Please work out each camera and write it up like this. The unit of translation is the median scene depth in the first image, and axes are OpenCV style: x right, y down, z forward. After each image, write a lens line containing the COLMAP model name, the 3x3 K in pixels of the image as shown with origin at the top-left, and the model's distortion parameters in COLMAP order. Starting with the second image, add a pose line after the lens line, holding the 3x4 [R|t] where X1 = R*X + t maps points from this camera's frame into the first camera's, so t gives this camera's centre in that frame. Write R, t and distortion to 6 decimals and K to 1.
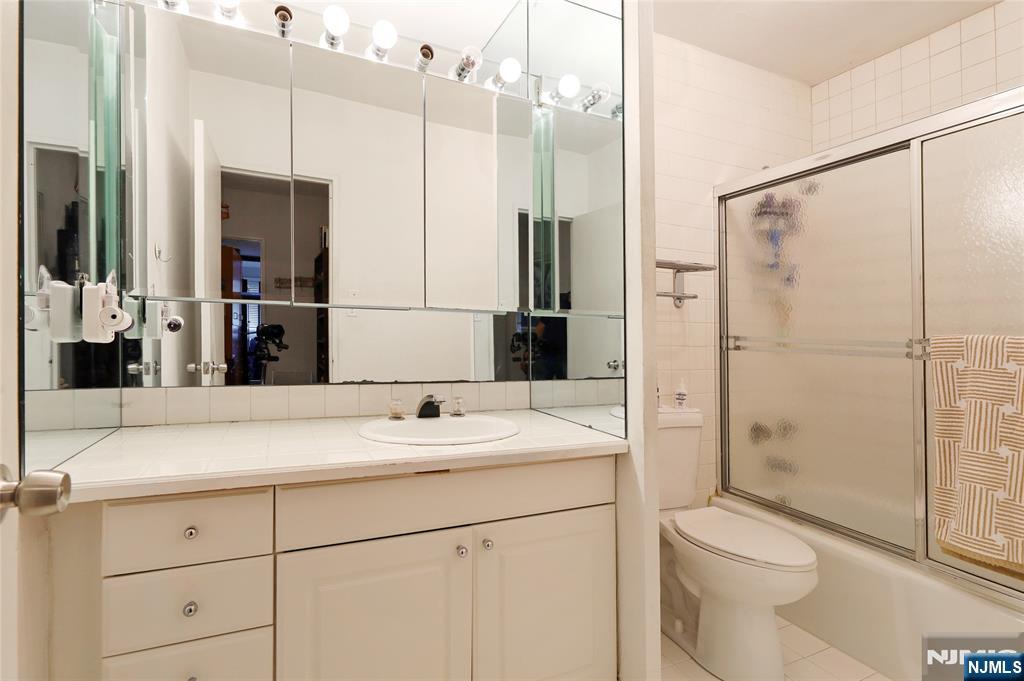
lens RADIAL K [[484.9, 0, 508.0], [0, 484.9, 311.8], [0, 0, 1]] dist [0.000103, -0.000334]
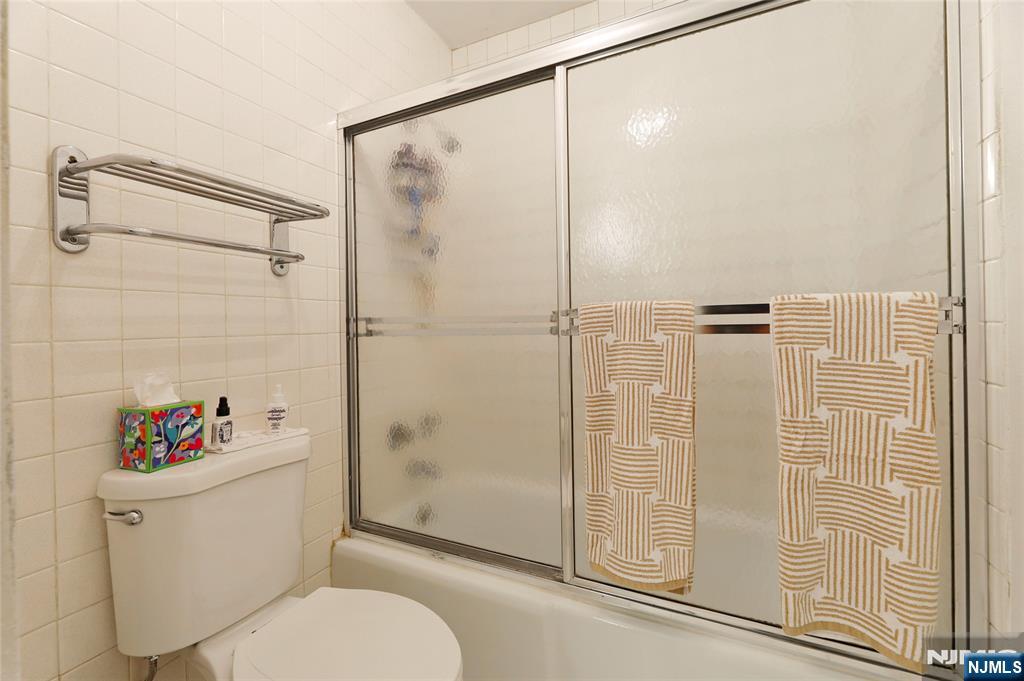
lens RADIAL K [[414.5, 0, 510.3], [0, 414.5, 308.0], [0, 0, 1]] dist [-0.000132, -0.000016]
pose [[0.769487, -0.005232, 0.638641, 0.330063], [0.005383, 0.999984, 0.001706, 0.051043], [-0.638640, 0.002125, 0.769503, 0.521895]]
